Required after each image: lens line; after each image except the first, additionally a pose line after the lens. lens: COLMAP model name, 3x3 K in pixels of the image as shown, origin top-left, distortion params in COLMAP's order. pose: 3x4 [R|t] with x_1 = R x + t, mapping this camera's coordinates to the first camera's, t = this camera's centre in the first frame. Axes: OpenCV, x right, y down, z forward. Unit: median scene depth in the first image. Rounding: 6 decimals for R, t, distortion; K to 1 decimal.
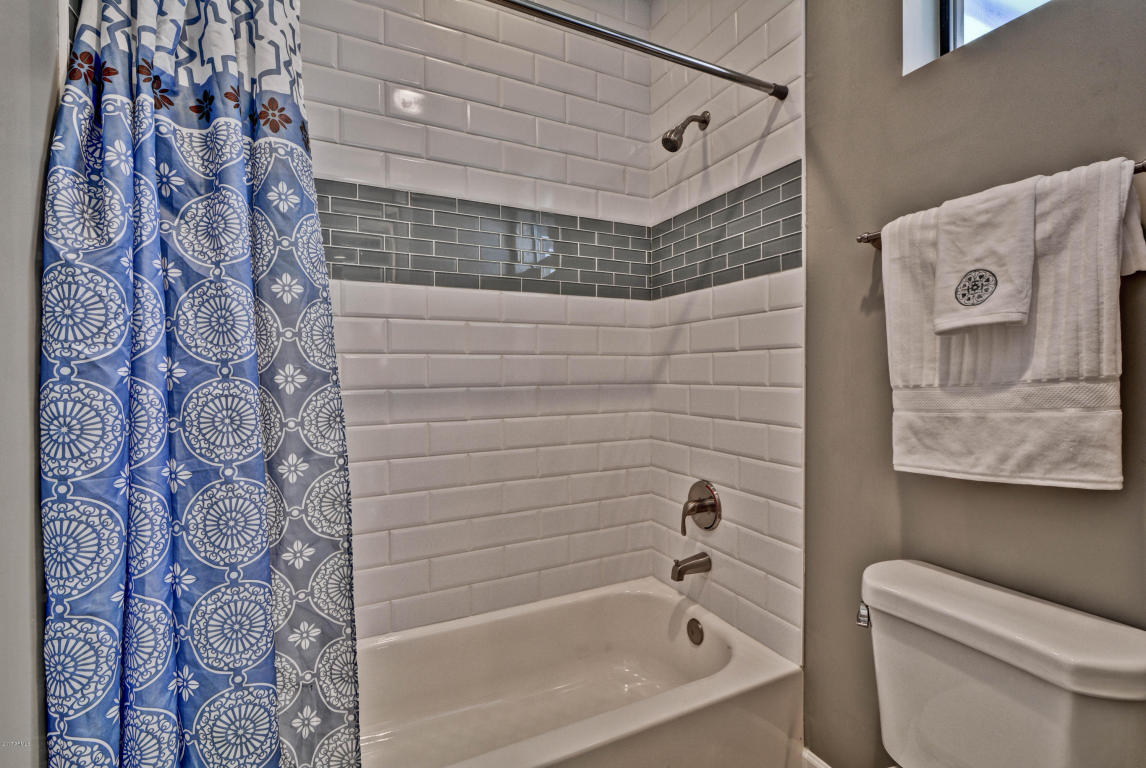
lens RADIAL K [[520.0, 0, 574.3], [0, 520.0, 382.3], [0, 0, 1]] dist [0.000068, -0.003789]
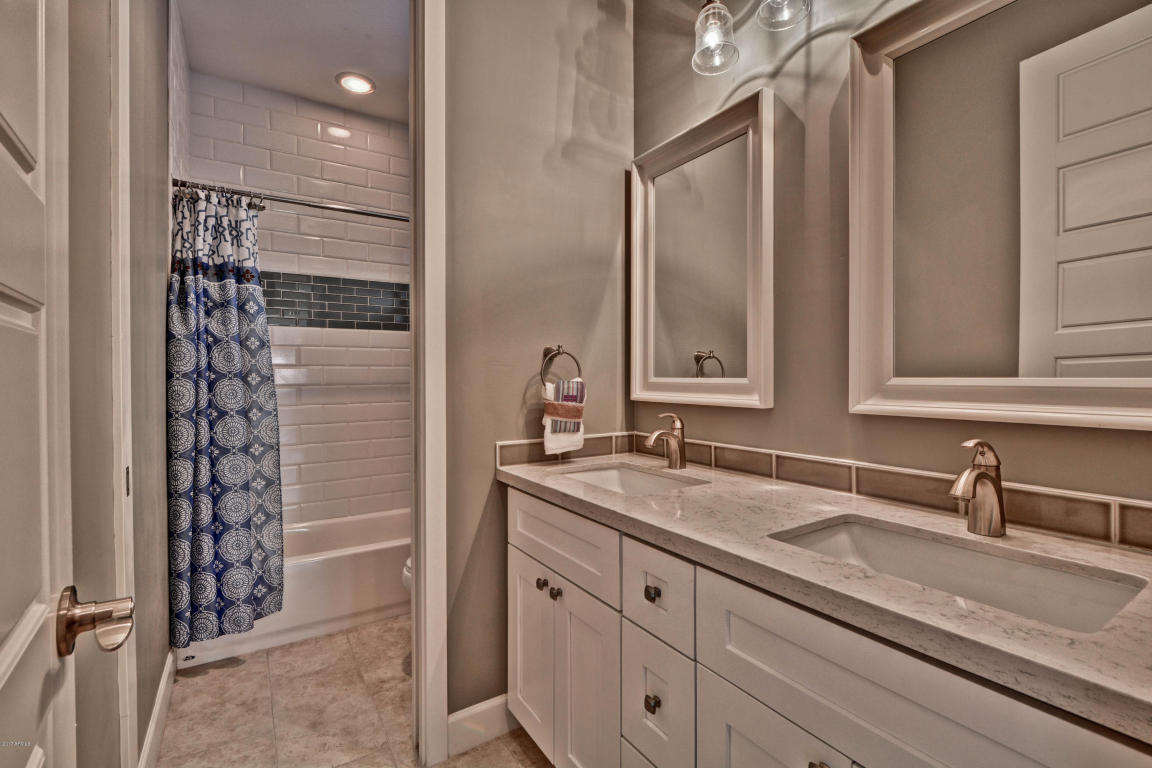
lens RADIAL K [[534.9, 0, 581.7], [0, 534.9, 381.5], [0, 0, 1]] dist [0.007341, -0.004009]
pose [[0.993050, -0.000299, 0.117697, 0.795553], [0.001429, 0.999954, -0.009514, 0.036152], [-0.117688, 0.009616, 0.993004, -1.937551]]
